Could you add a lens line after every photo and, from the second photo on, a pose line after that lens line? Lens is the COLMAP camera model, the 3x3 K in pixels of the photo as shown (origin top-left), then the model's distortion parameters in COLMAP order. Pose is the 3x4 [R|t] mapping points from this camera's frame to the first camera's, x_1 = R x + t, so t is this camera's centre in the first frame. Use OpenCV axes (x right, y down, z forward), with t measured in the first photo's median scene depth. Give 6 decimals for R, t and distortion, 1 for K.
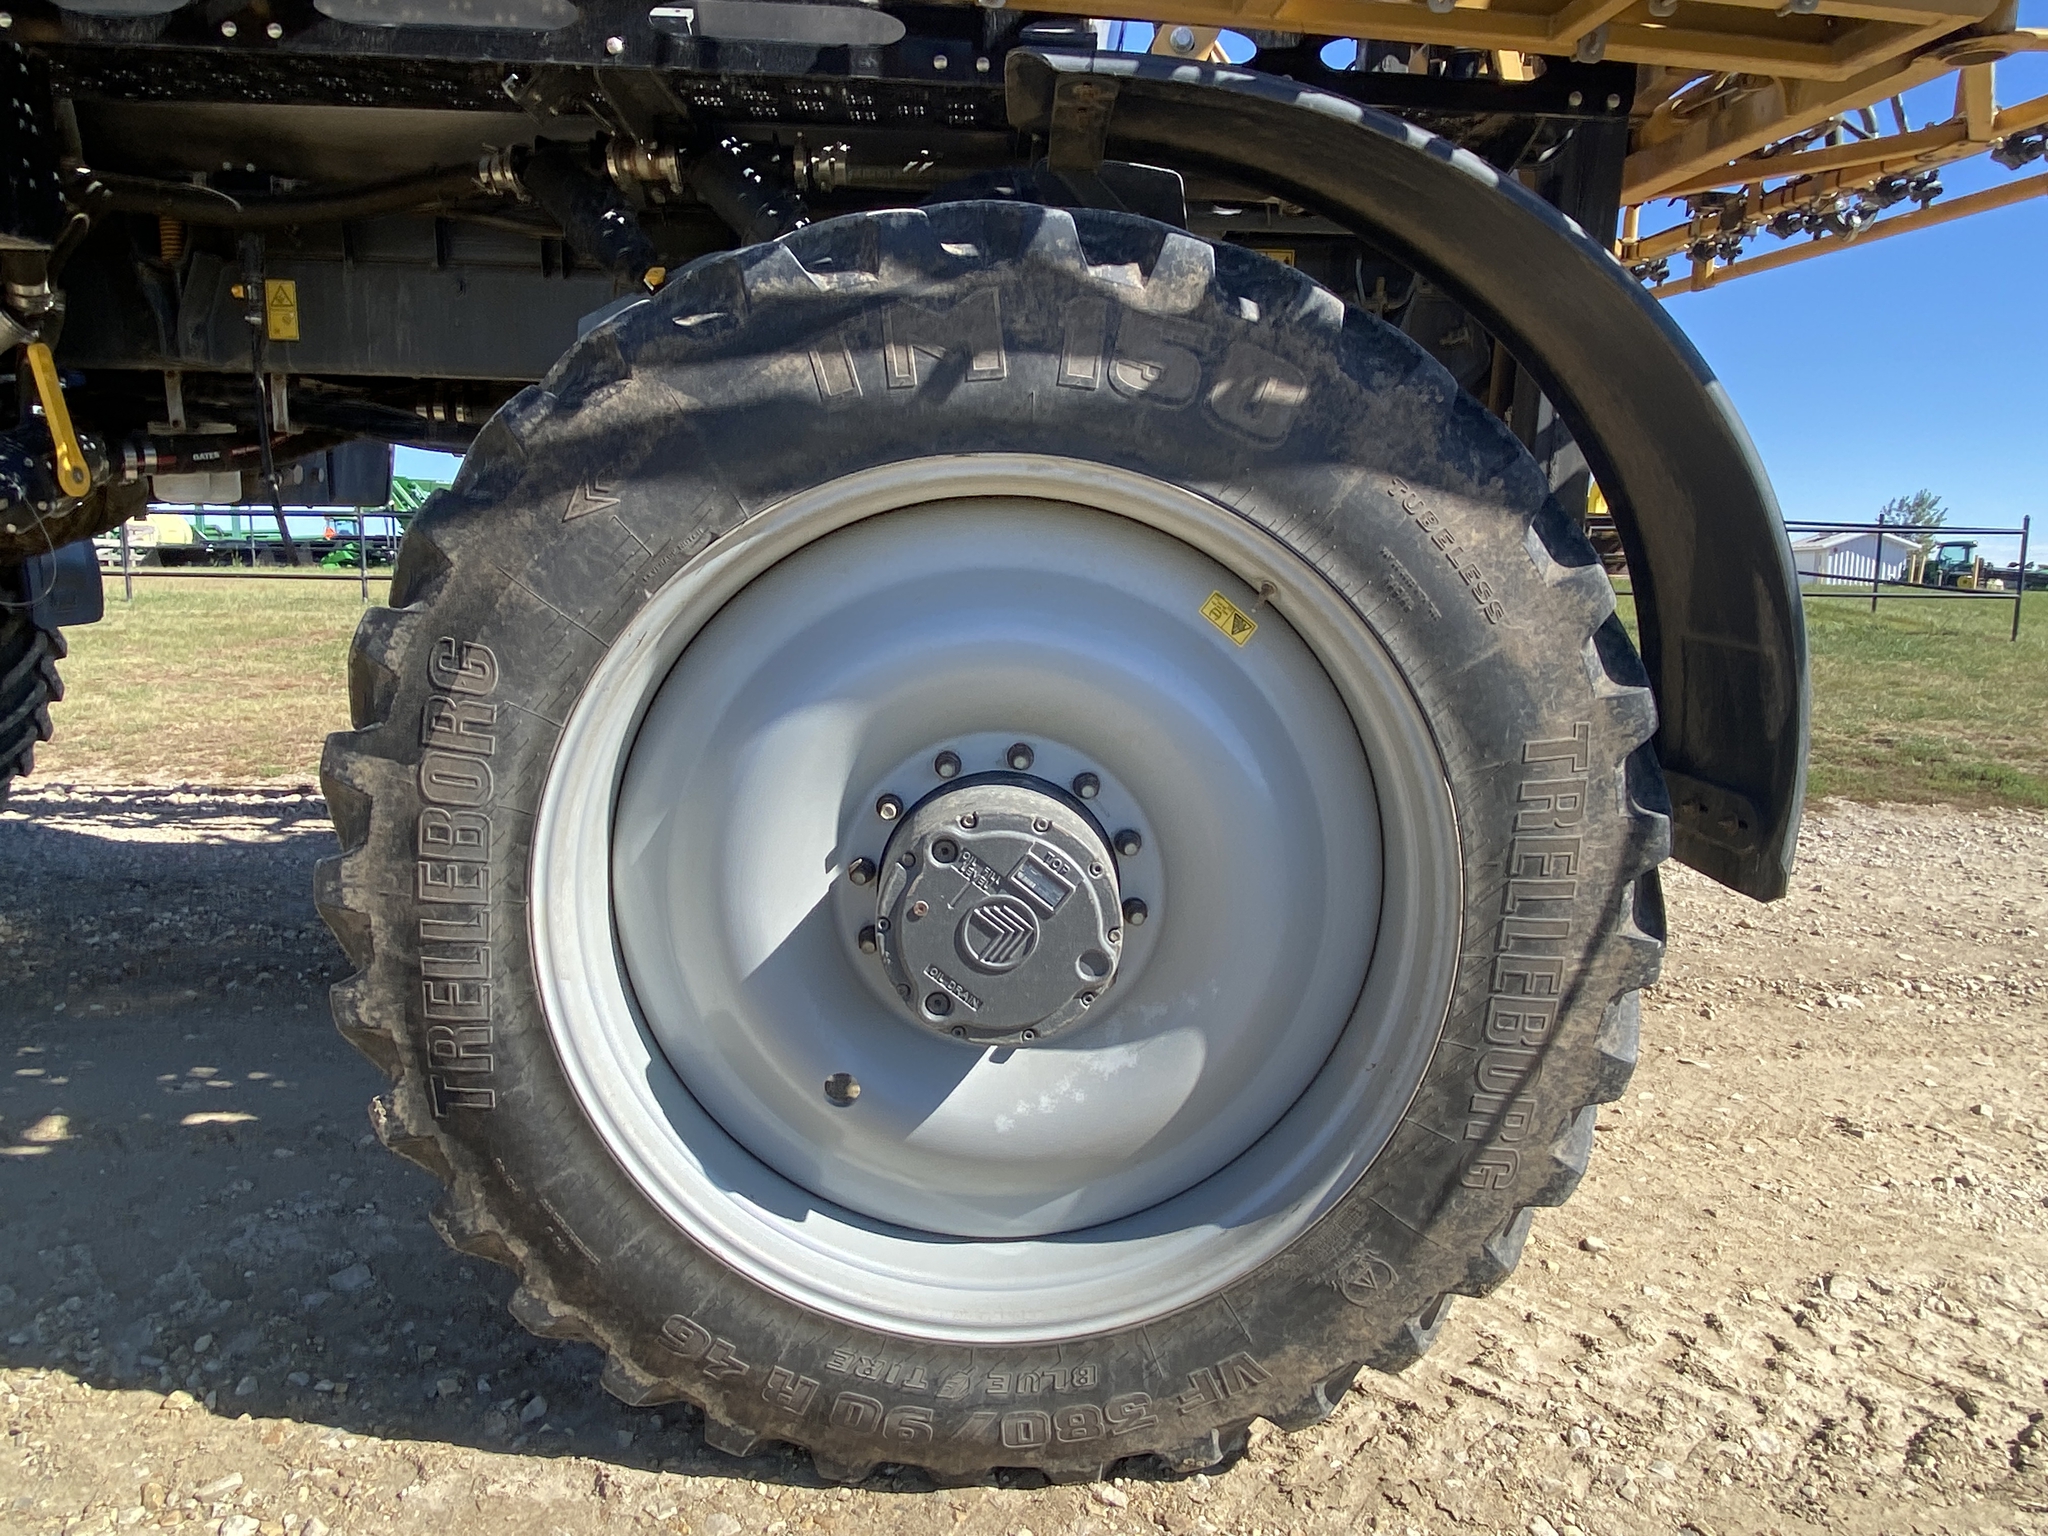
lens RADIAL K [[1315.4, 0, 1012.9], [0, 1315.4, 772.7], [0, 0, 1]] dist [0.084049, -0.105080]
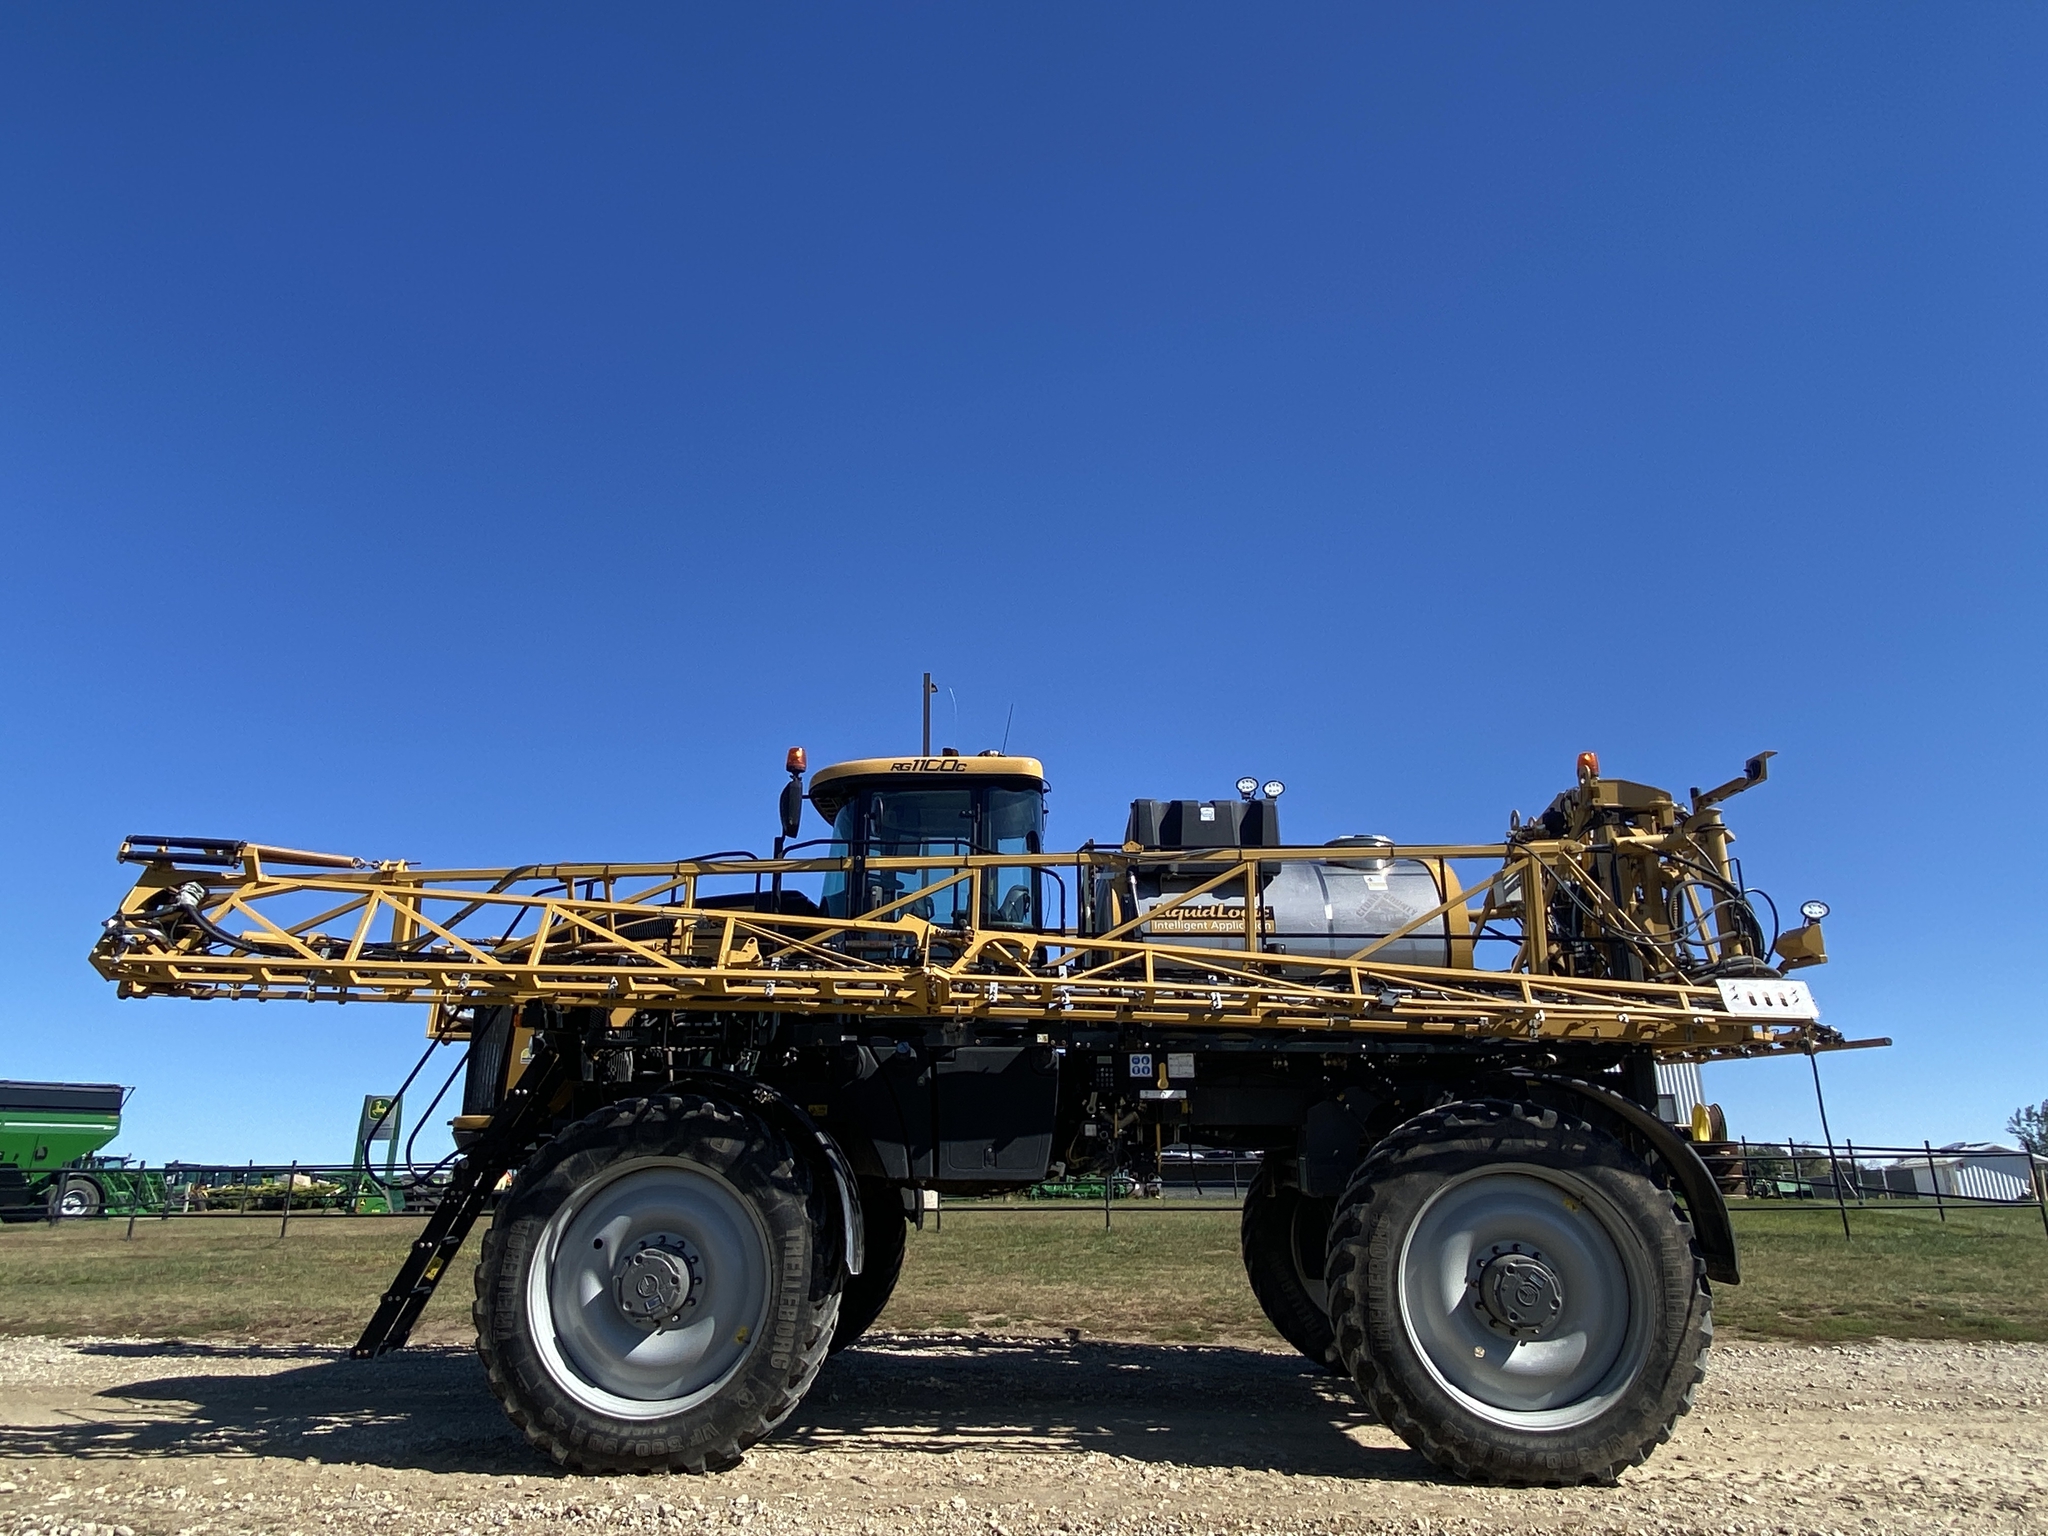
lens RADIAL K [[1315.4, 0, 1012.9], [0, 1315.4, 772.7], [0, 0, 1]] dist [0.084049, -0.105080]
pose [[0.997885, -0.036090, -0.054059, -1.189518], [0.008187, 0.894856, -0.446279, 0.469115], [0.064481, 0.444893, 0.893259, -3.081279]]
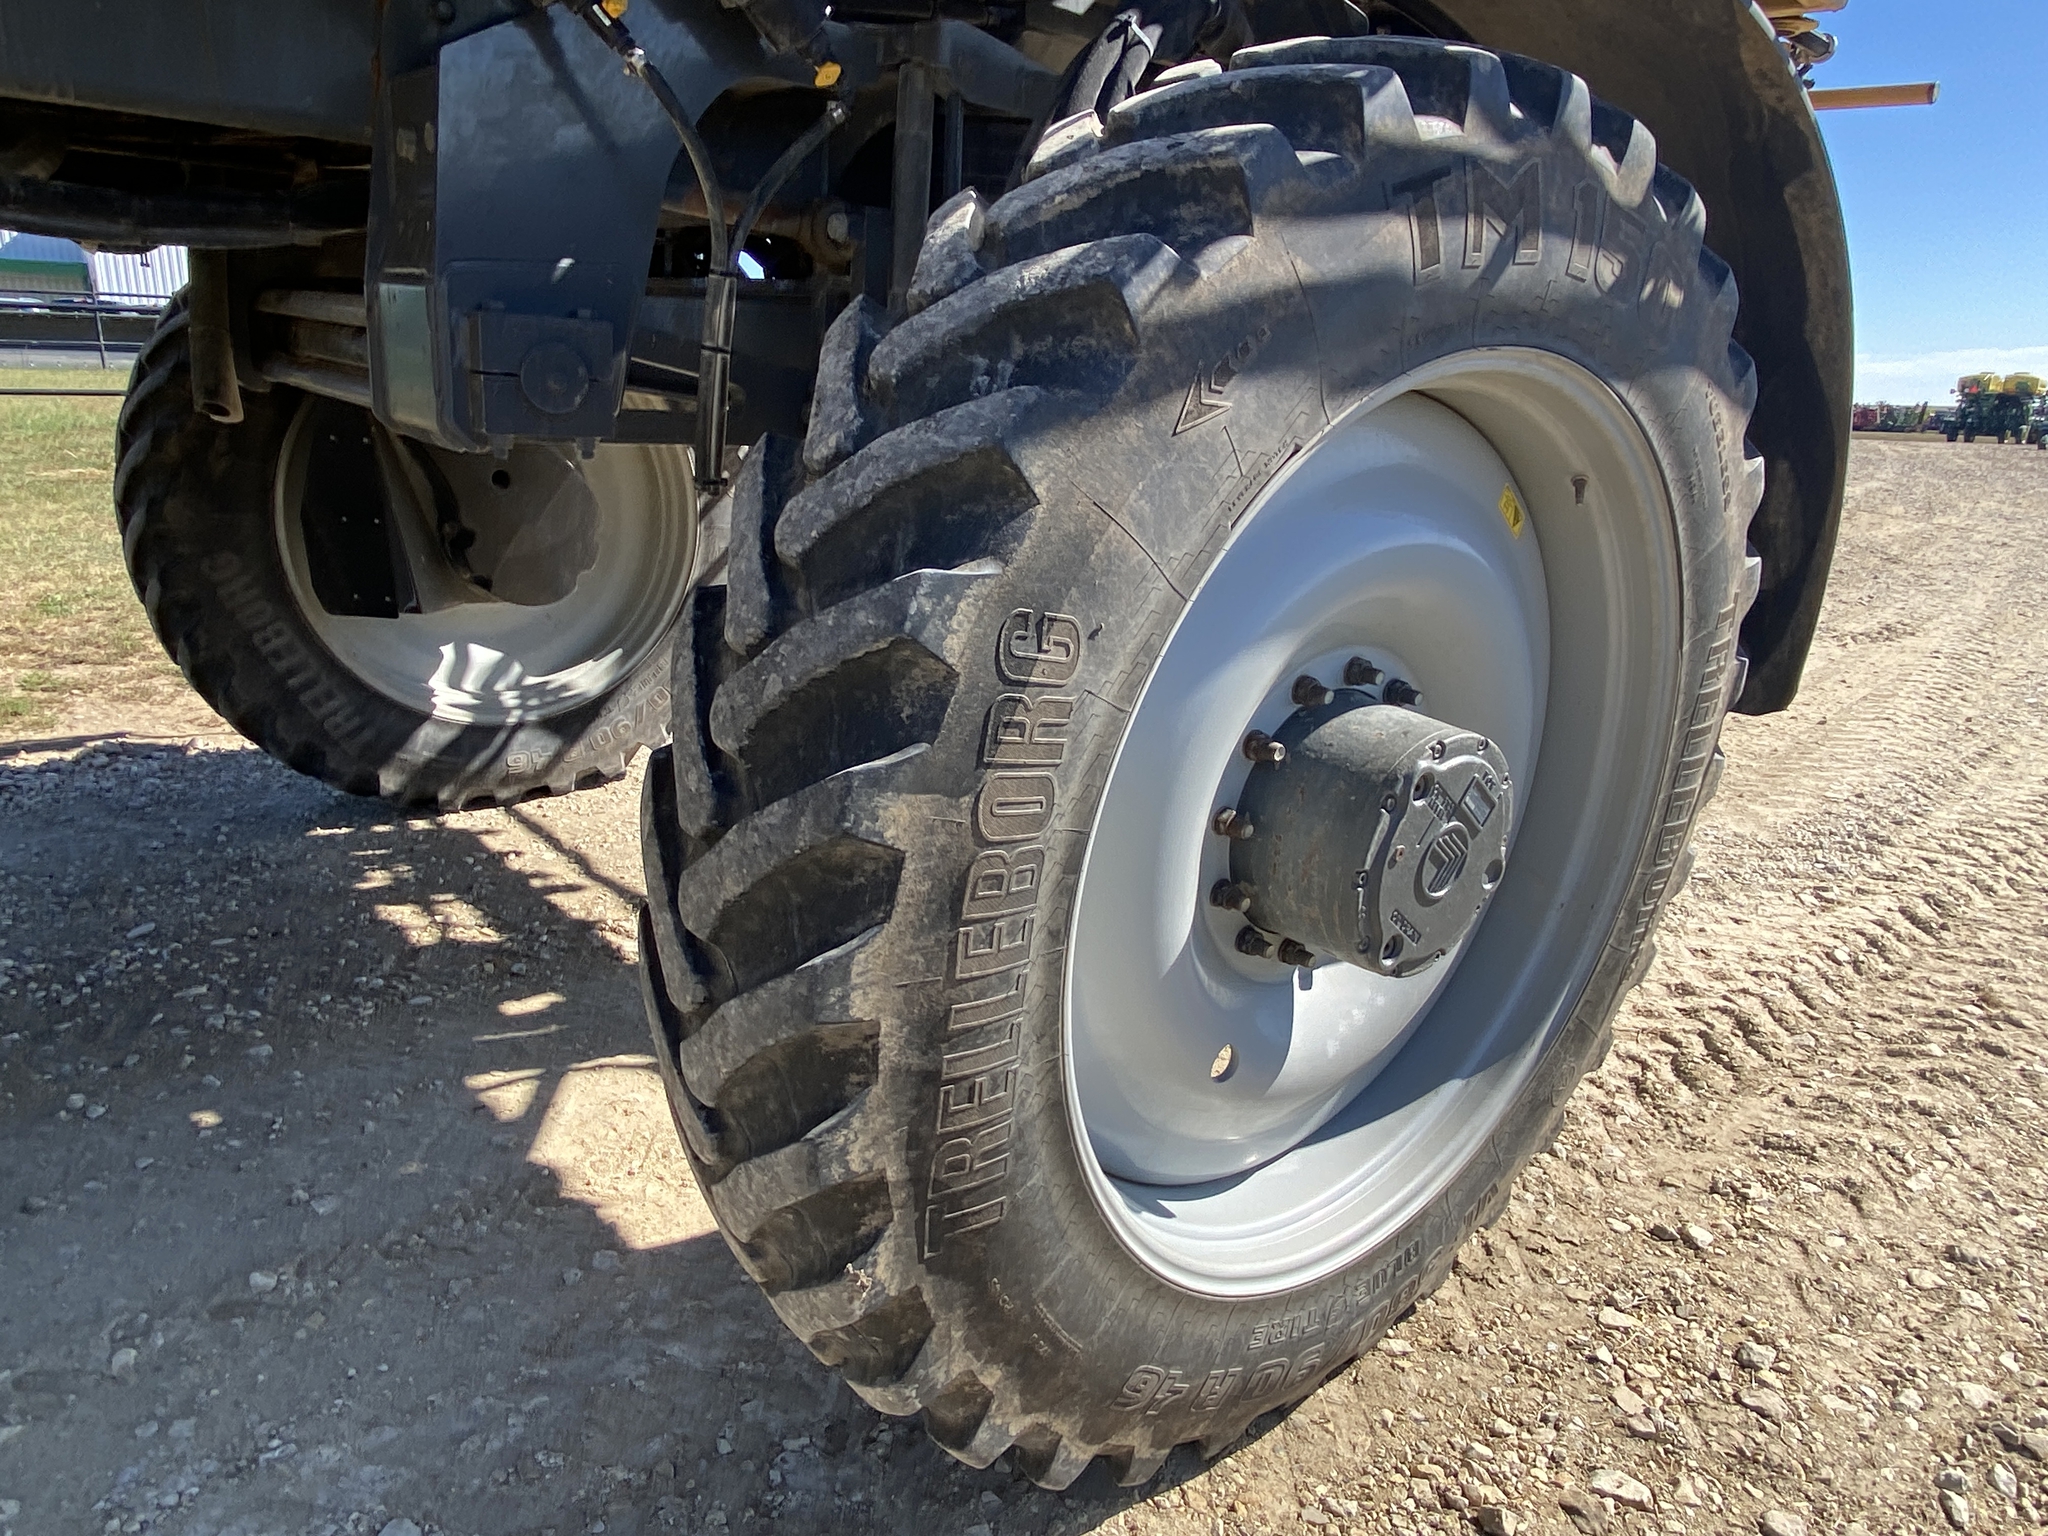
lens RADIAL K [[1315.4, 0, 1012.9], [0, 1315.4, 772.7], [0, 0, 1]] dist [0.084049, -0.105080]
pose [[0.782799, -0.164225, 0.600213, -0.815041], [0.075326, 0.982462, 0.170572, -0.128450], [-0.617698, -0.088312, 0.781441, 0.440583]]
